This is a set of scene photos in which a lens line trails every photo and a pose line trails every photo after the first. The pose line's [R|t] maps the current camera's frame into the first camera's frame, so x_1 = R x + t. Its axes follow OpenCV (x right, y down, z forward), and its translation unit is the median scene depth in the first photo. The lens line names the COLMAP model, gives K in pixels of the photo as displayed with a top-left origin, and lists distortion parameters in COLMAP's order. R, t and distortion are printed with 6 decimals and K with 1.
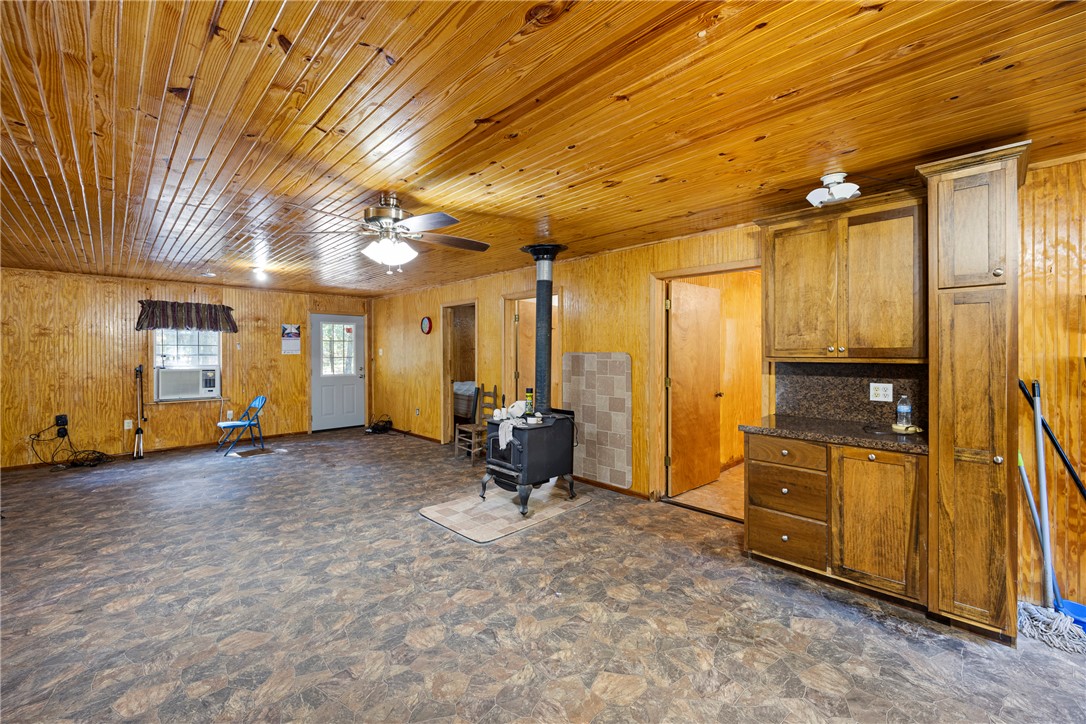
lens RADIAL K [[437.1, 0, 546.2], [0, 437.1, 354.7], [0, 0, 1]] dist [-0.003182, -0.000627]
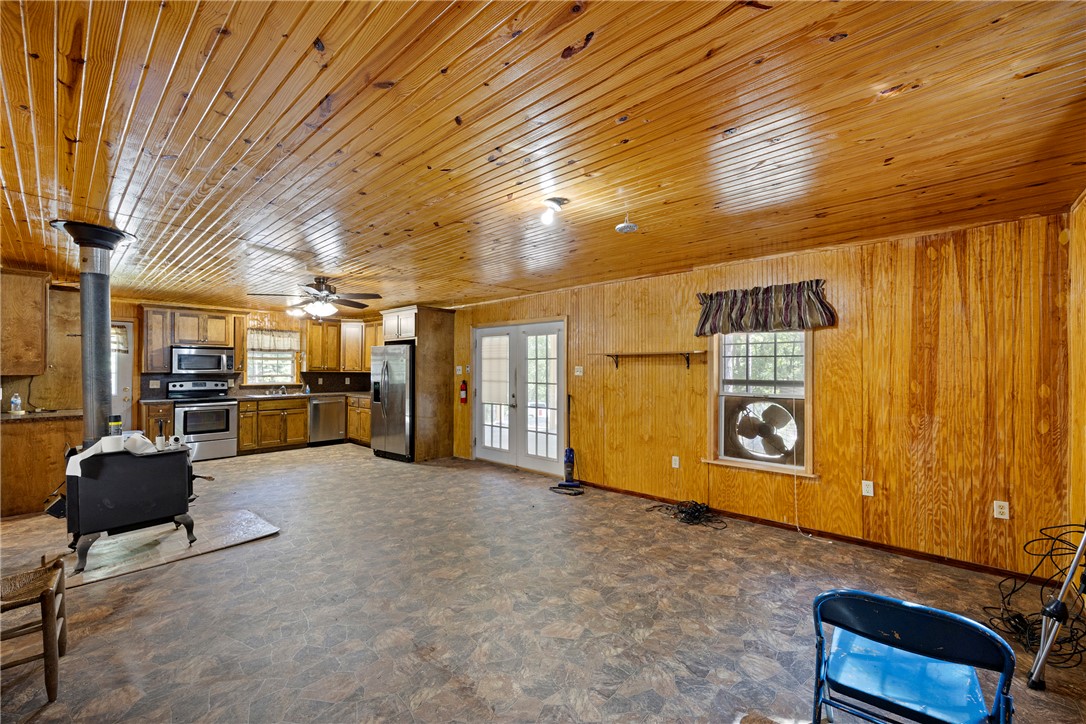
lens RADIAL K [[437.1, 0, 542.0], [0, 437.1, 366.8], [0, 0, 1]] dist [-0.003182, -0.000627]
pose [[-0.998671, 0.001865, -0.051503, -0.601191], [0.001622, 0.999987, 0.004758, -0.007649], [0.051512, 0.004668, -0.998661, 1.456508]]
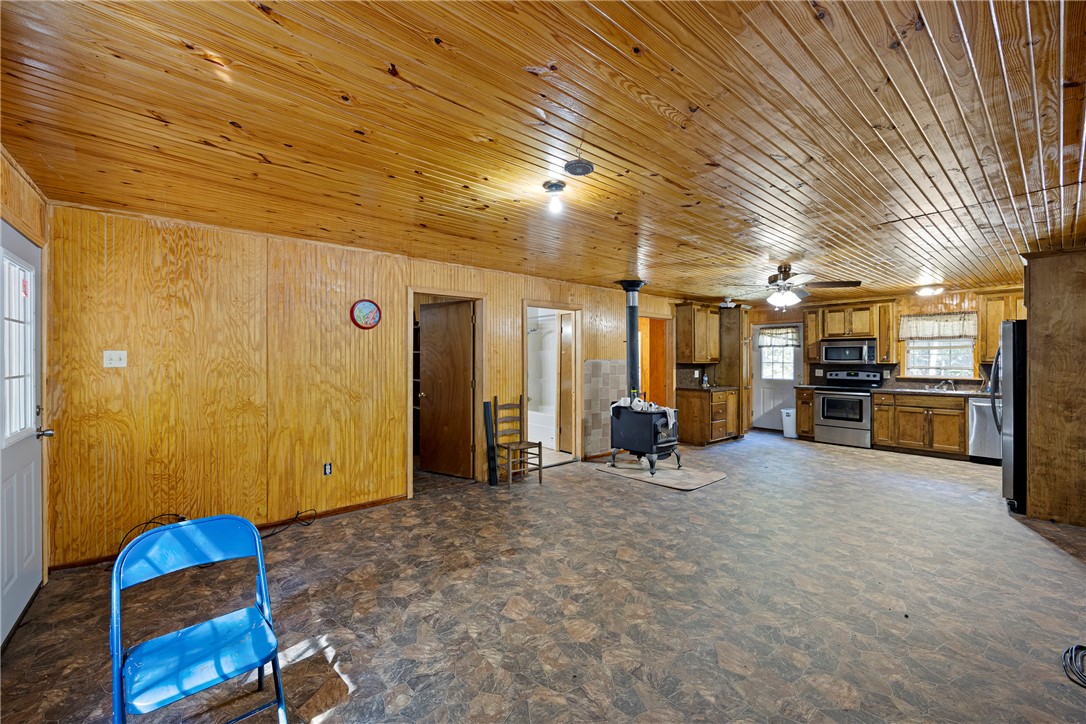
lens RADIAL K [[437.1, 0, 543.7], [0, 437.1, 360.1], [0, 0, 1]] dist [-0.003182, -0.000627]
pose [[0.087369, 0.002404, 0.996173, -1.113119], [0.009597, 0.999949, -0.003255, -0.000340], [-0.996130, 0.009845, 0.087342, 0.938610]]
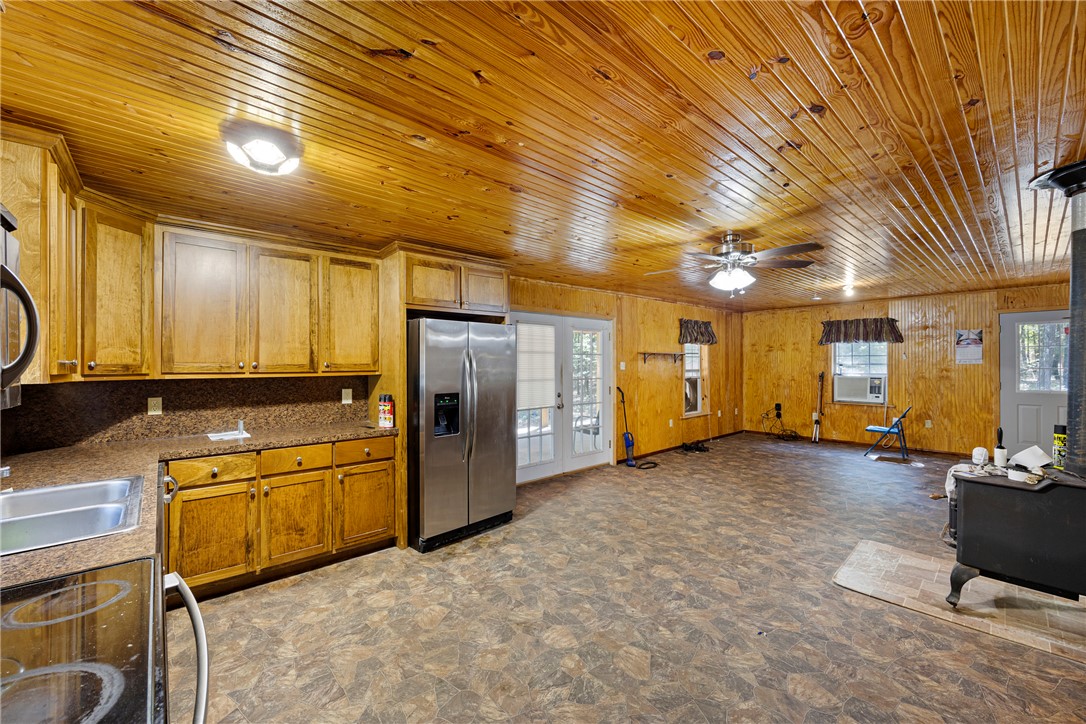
lens RADIAL K [[437.1, 0, 547.6], [0, 437.1, 361.4], [0, 0, 1]] dist [-0.003182, -0.000627]
pose [[-0.052212, -0.001218, -0.998635, 0.459703], [-0.003125, 0.999995, -0.001057, -0.002992], [0.998631, 0.003066, -0.052216, 0.294536]]
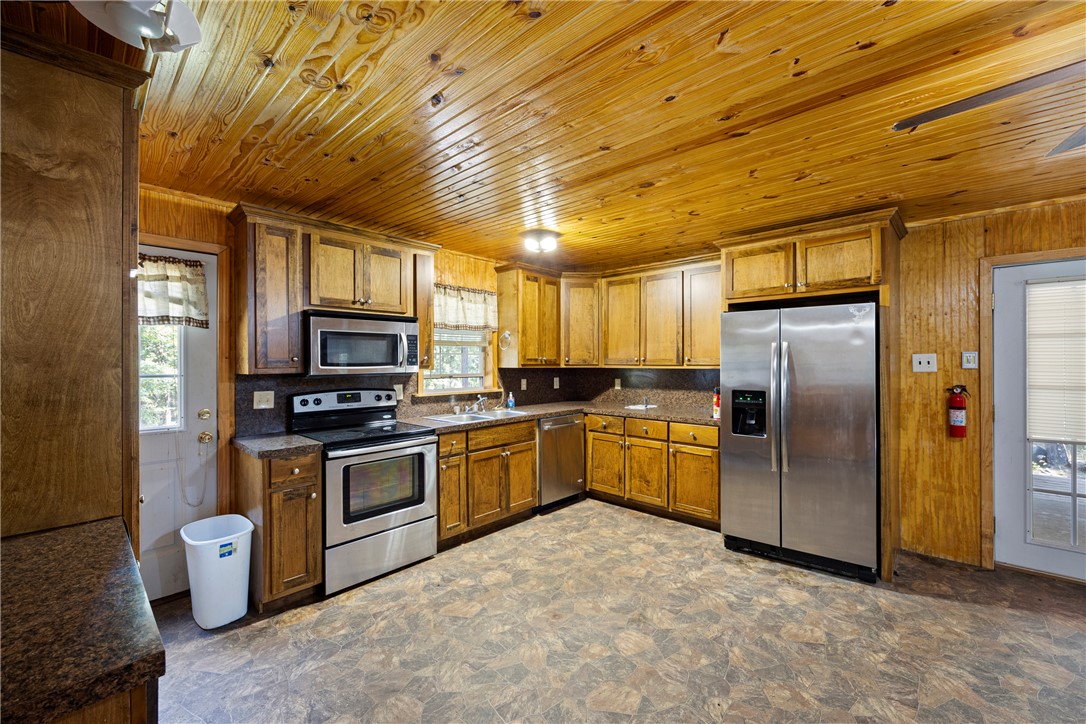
lens RADIAL K [[437.1, 0, 542.6], [0, 437.1, 361.9], [0, 0, 1]] dist [-0.003182, -0.000627]
pose [[-0.999333, 0.008812, -0.035437, 0.126081], [0.008392, 0.999893, 0.011982, -0.004729], [0.035539, 0.011677, -0.999300, 0.696815]]
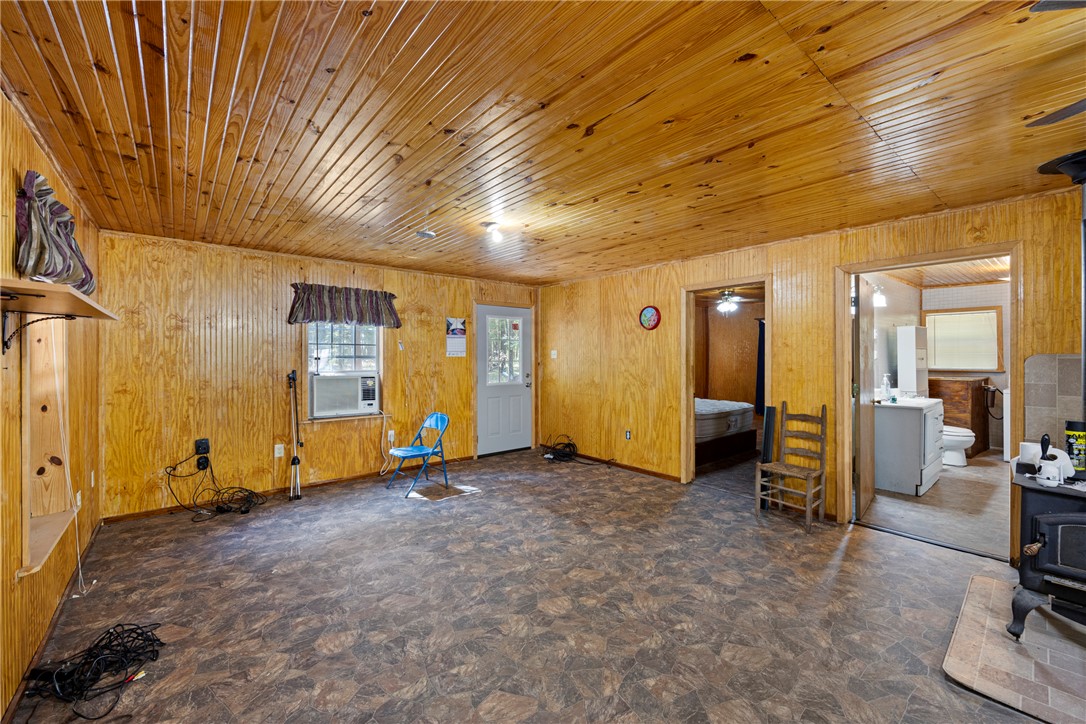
lens RADIAL K [[437.1, 0, 543.6], [0, 437.1, 356.2], [0, 0, 1]] dist [-0.003182, -0.000627]
pose [[0.995972, 0.002995, -0.089610, -0.508914], [-0.003460, 0.999981, -0.005026, 0.002274], [0.089593, 0.005316, 0.995964, 0.343965]]
